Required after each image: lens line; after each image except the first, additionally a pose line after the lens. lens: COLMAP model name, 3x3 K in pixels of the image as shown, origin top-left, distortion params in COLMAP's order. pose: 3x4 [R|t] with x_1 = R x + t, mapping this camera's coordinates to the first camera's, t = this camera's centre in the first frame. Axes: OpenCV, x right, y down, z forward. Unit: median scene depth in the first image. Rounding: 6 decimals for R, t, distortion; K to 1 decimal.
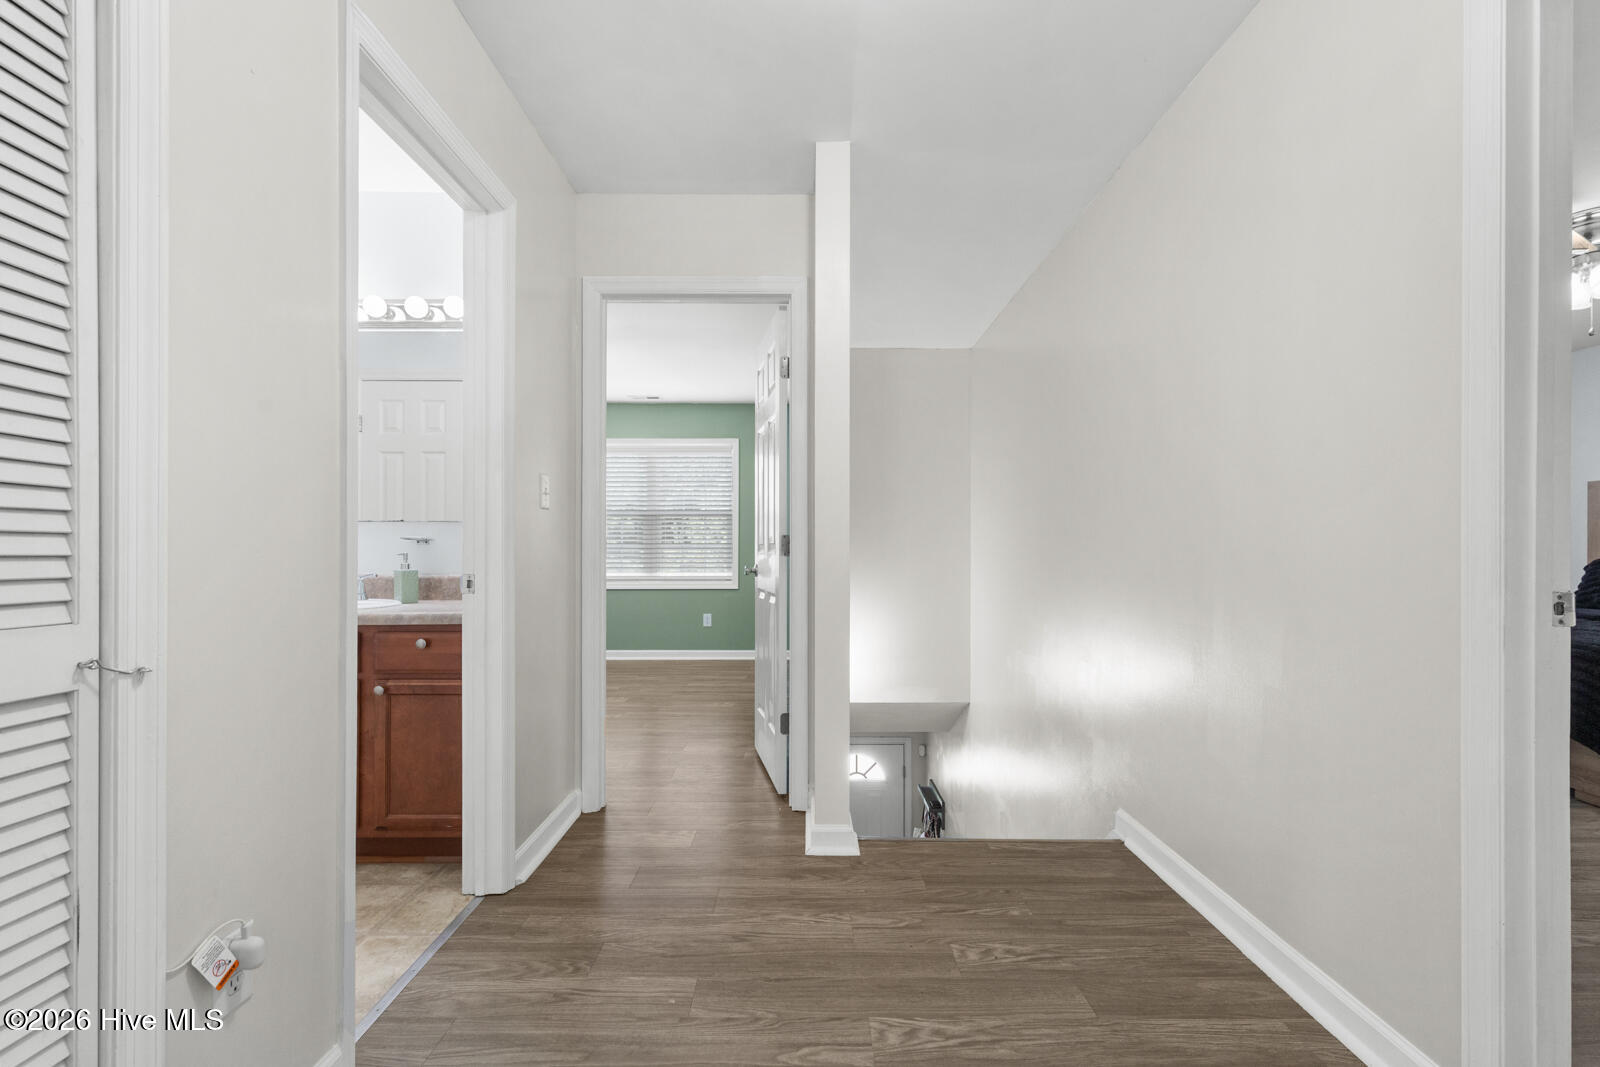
lens RADIAL K [[728.0, 0, 804.8], [0, 728.0, 549.9], [0, 0, 1]] dist [0.002413, -0.000776]
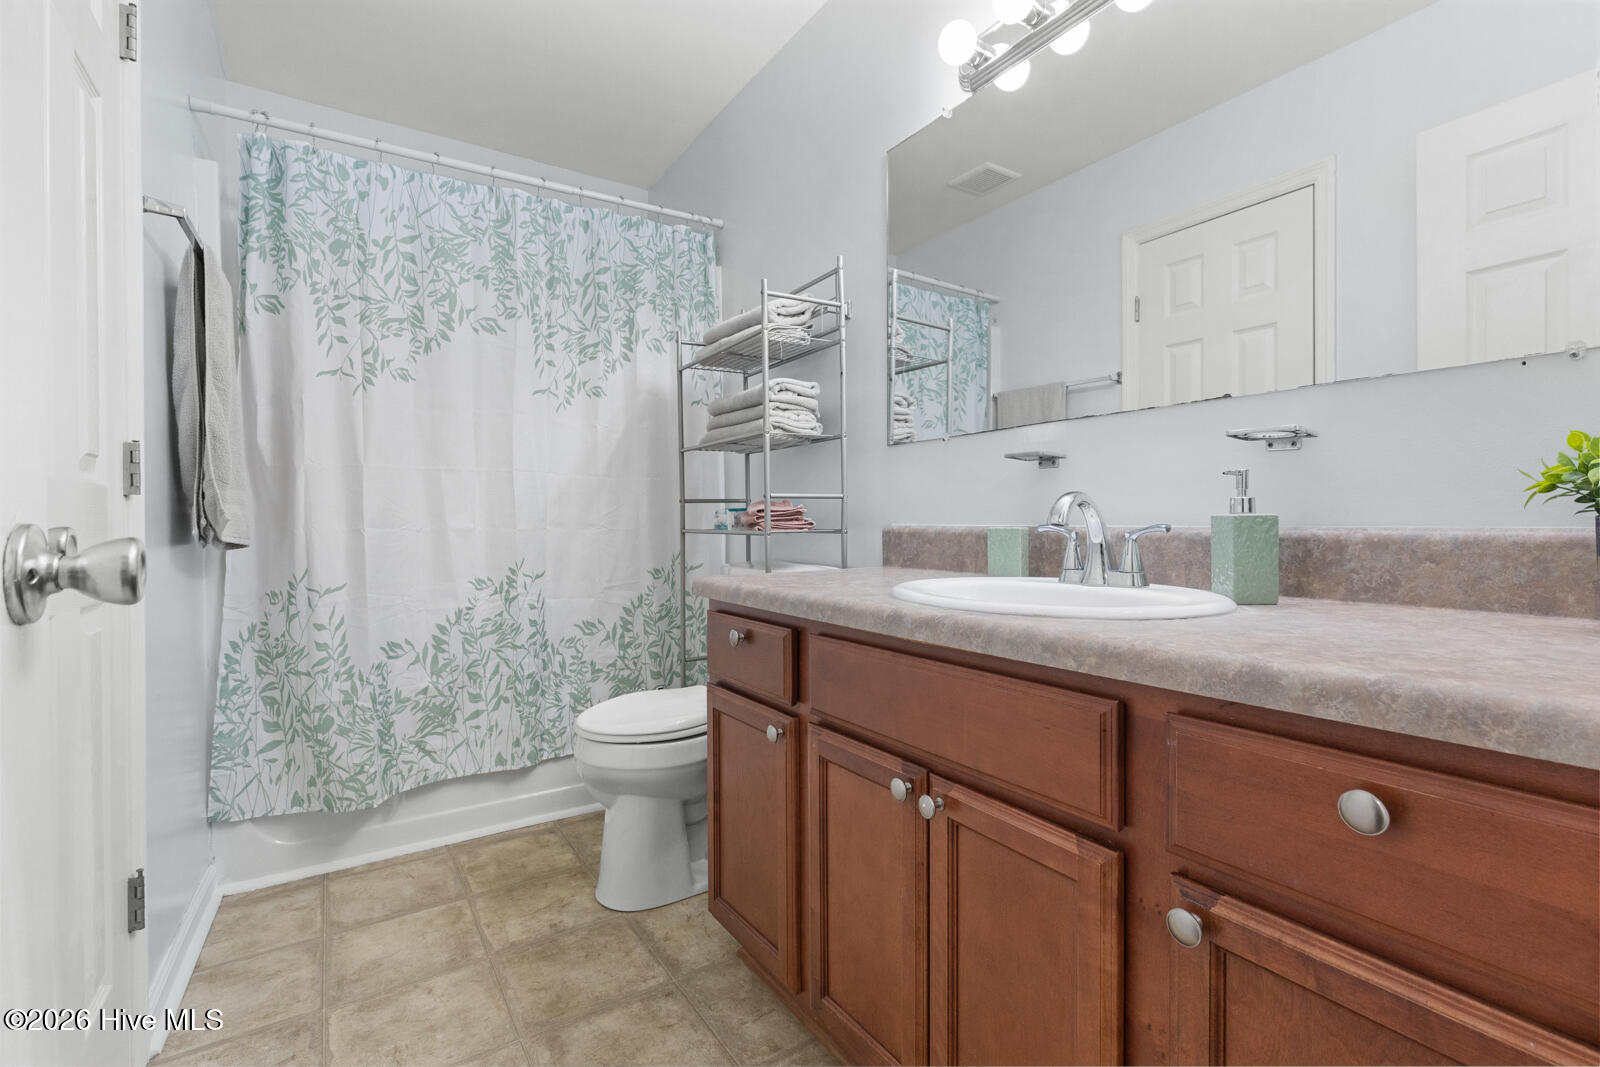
lens RADIAL K [[728.0, 0, 805.0], [0, 728.0, 530.7], [0, 0, 1]] dist [0.002413, -0.000776]
pose [[0.556897, 0.007170, -0.830550, -0.360593], [0.007399, 0.999880, 0.013593, 0.029122], [0.830548, -0.013715, 0.556778, 0.601713]]
